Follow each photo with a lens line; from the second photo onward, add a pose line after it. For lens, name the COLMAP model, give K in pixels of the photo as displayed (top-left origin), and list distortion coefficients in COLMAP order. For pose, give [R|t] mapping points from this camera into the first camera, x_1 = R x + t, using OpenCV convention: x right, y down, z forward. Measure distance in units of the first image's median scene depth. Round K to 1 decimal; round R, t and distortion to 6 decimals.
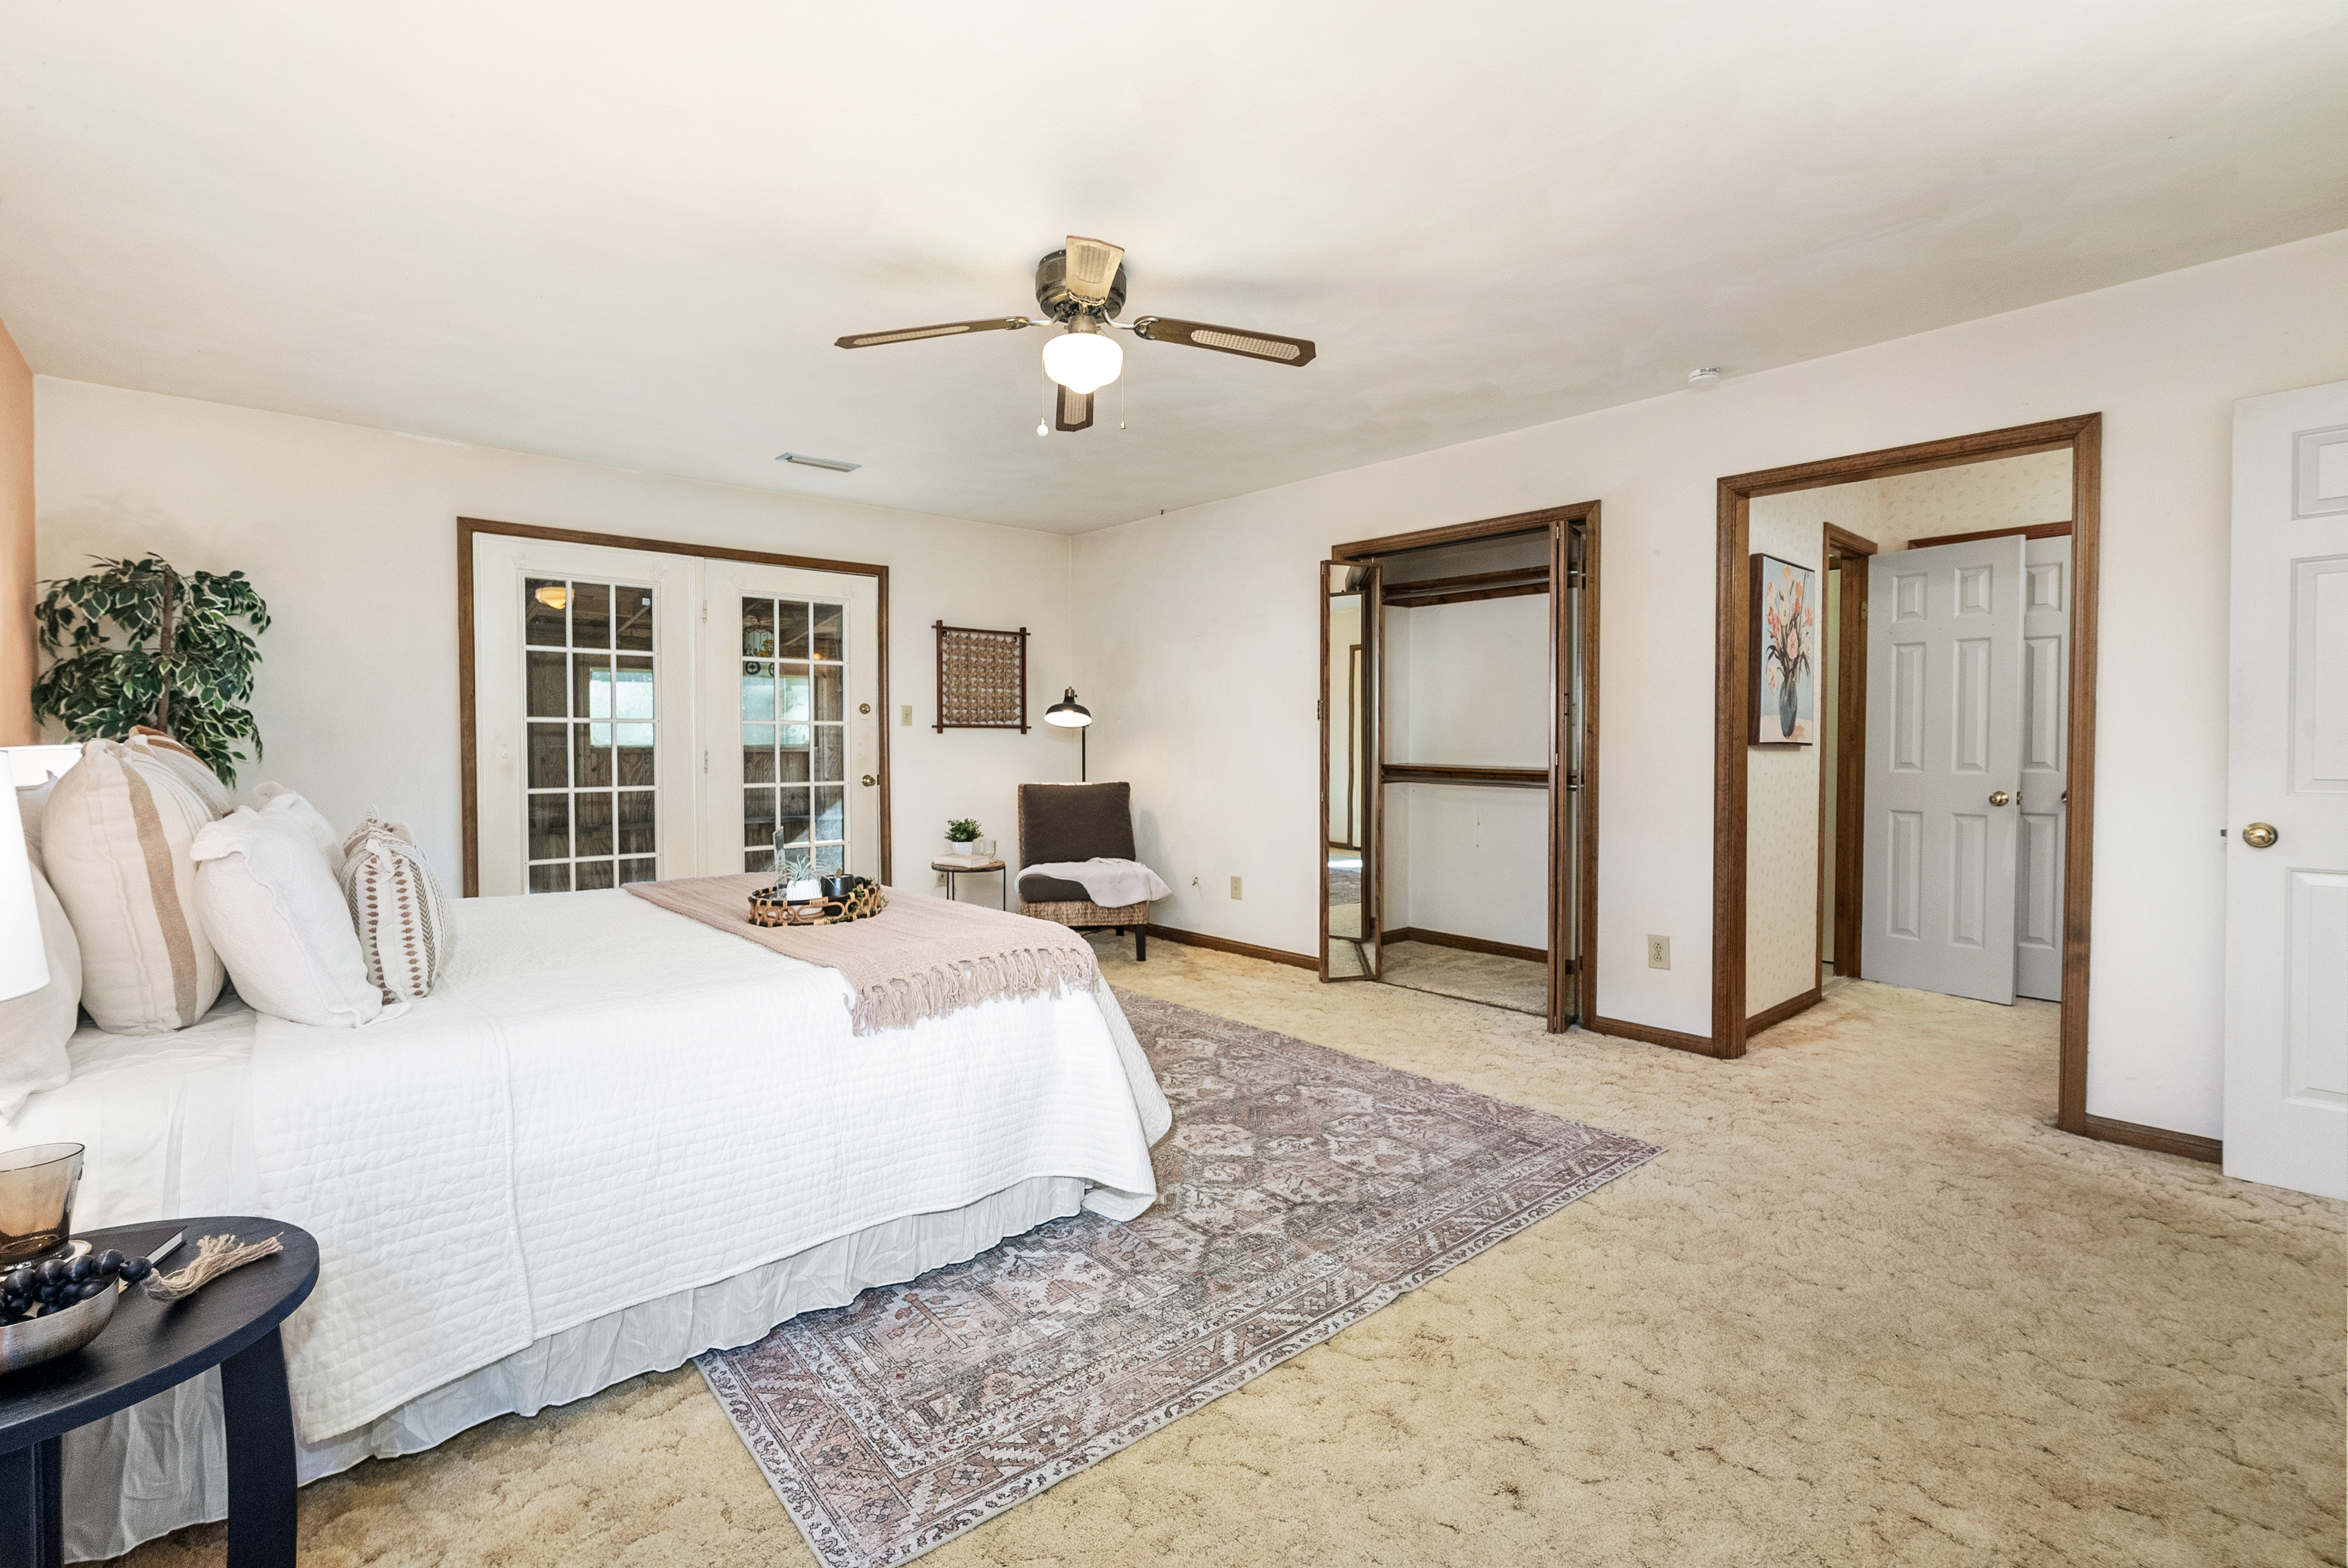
lens RADIAL K [[1069.9, 0, 1173.0], [0, 1069.9, 782.8], [0, 0, 1]] dist [-0.007917, 0.000875]
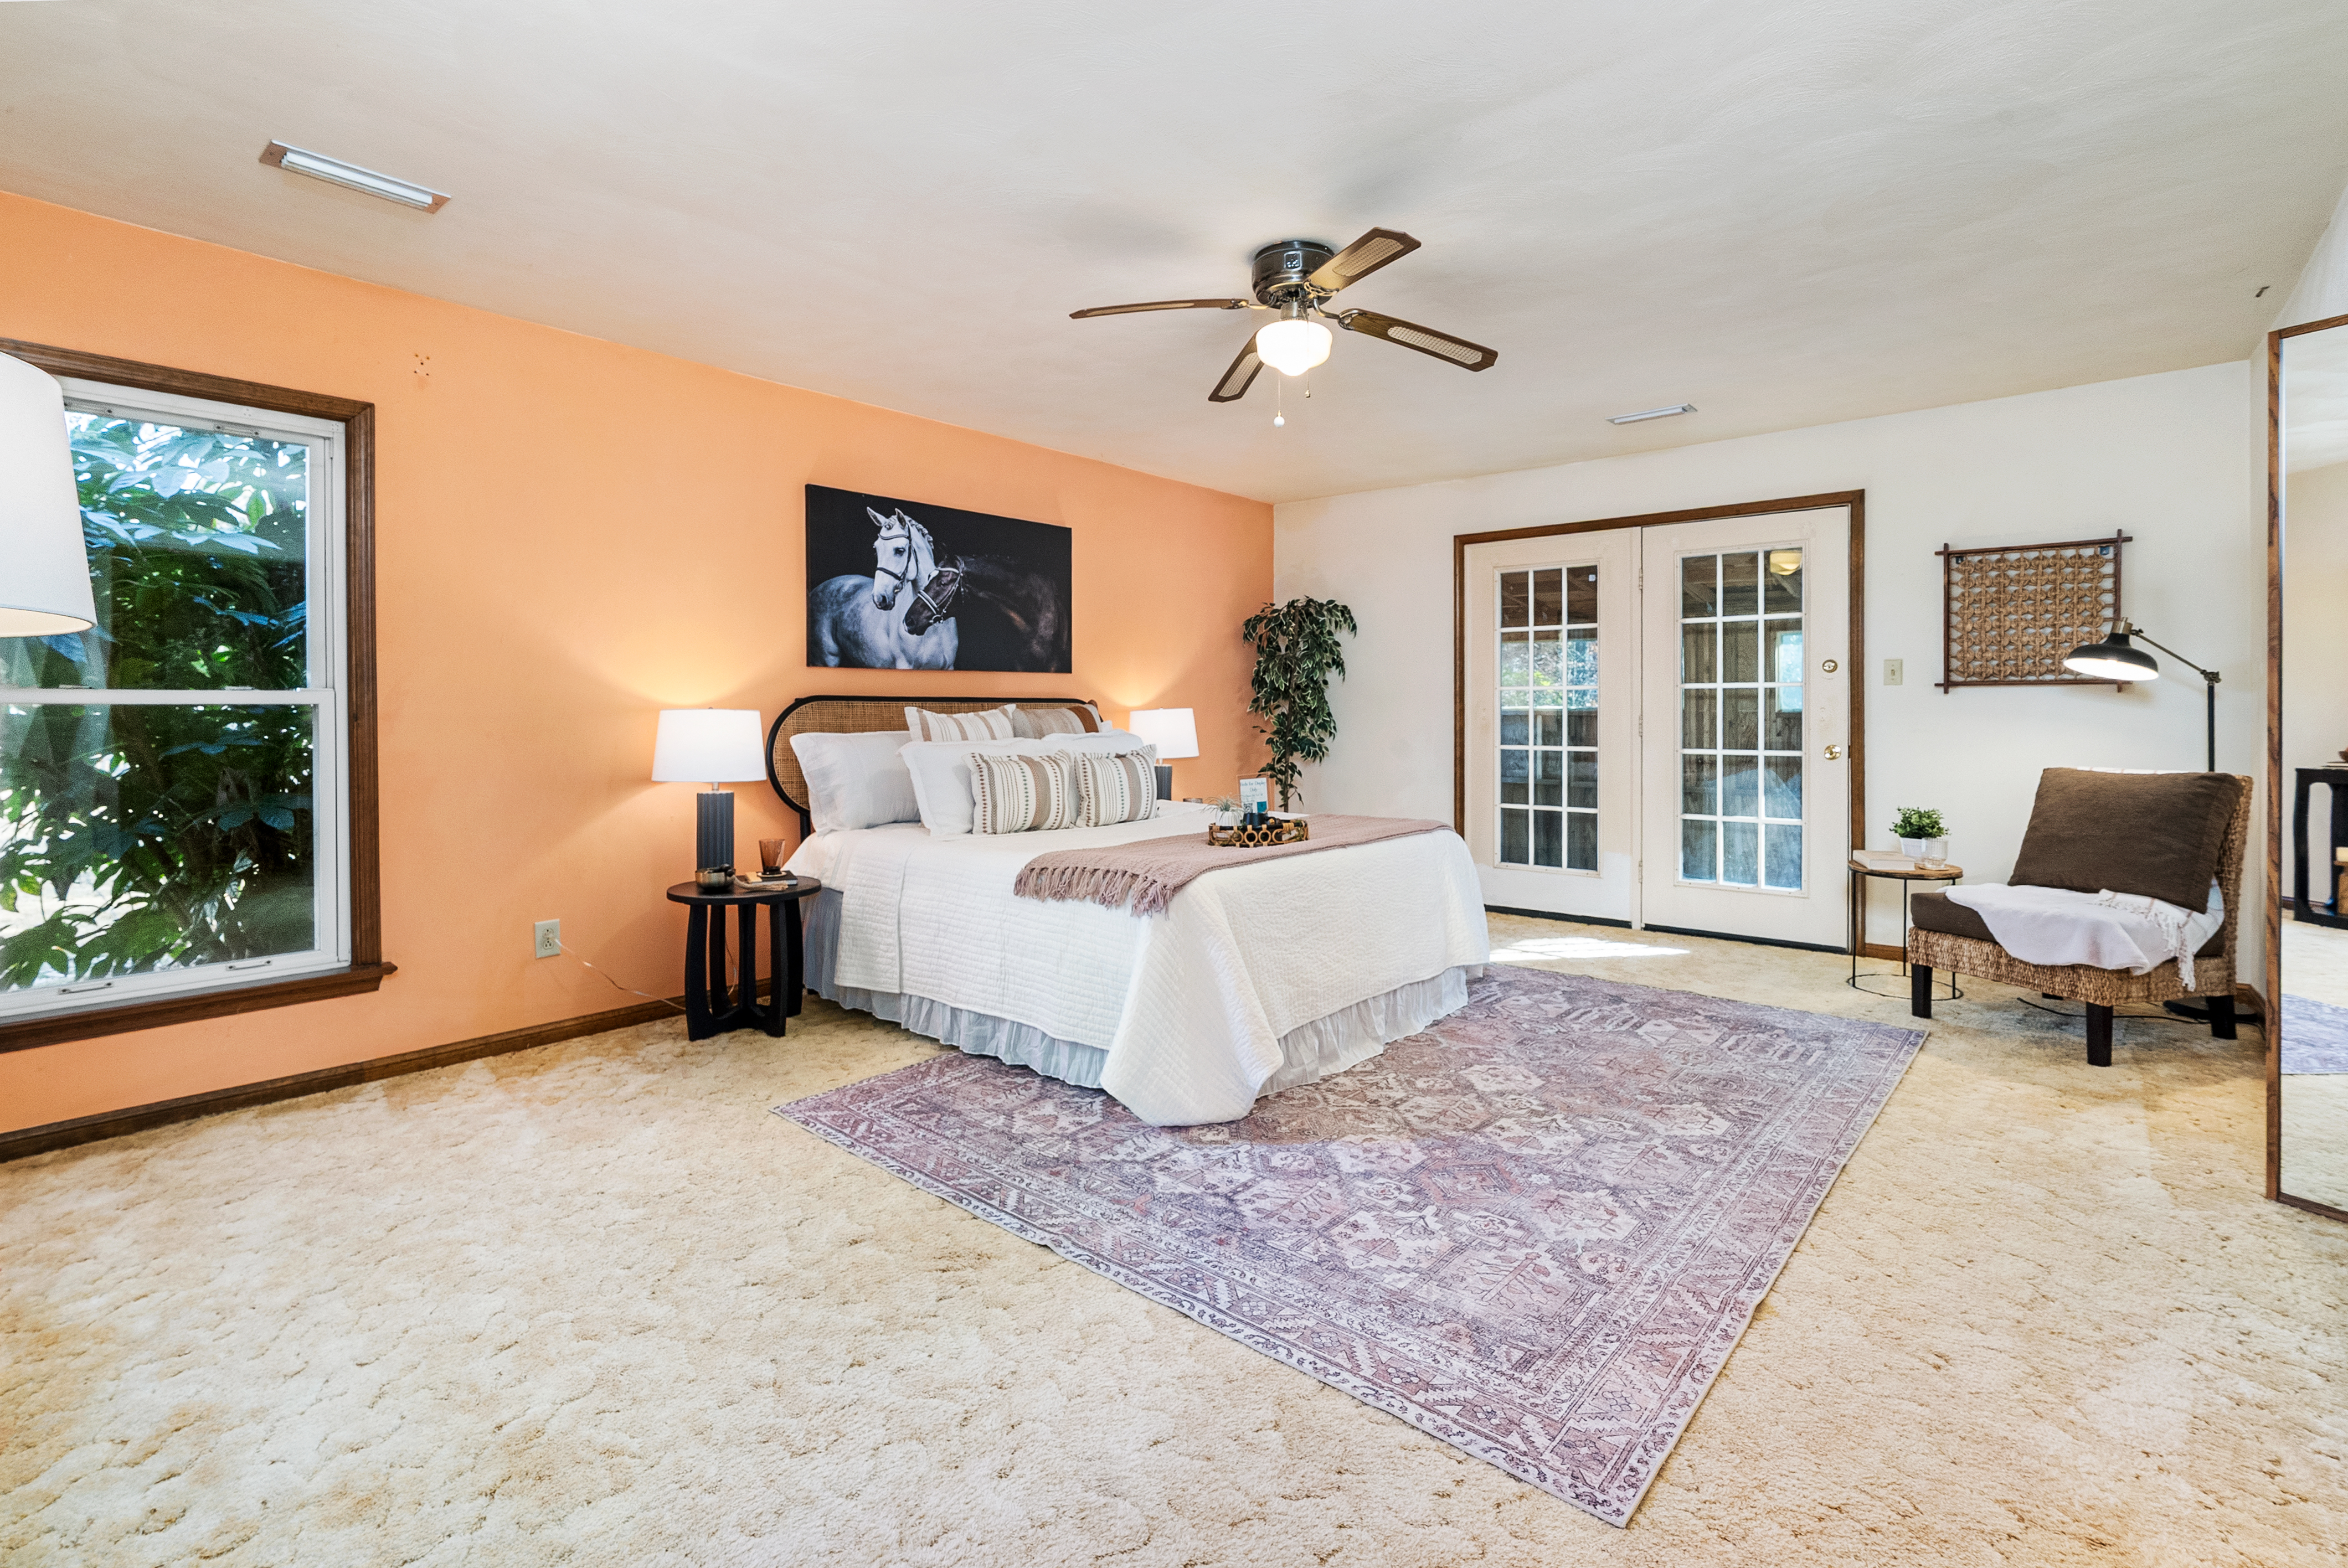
lens RADIAL K [[1107.1, 0, 1181.2], [0, 1107.1, 723.0], [0, 0, 1]] dist [-0.012305, 0.000101]
pose [[0.127824, 0.012750, -0.991715, 0.954650], [-0.035869, 0.999323, 0.008225, -0.025549], [0.991148, 0.034521, 0.128194, 0.732967]]
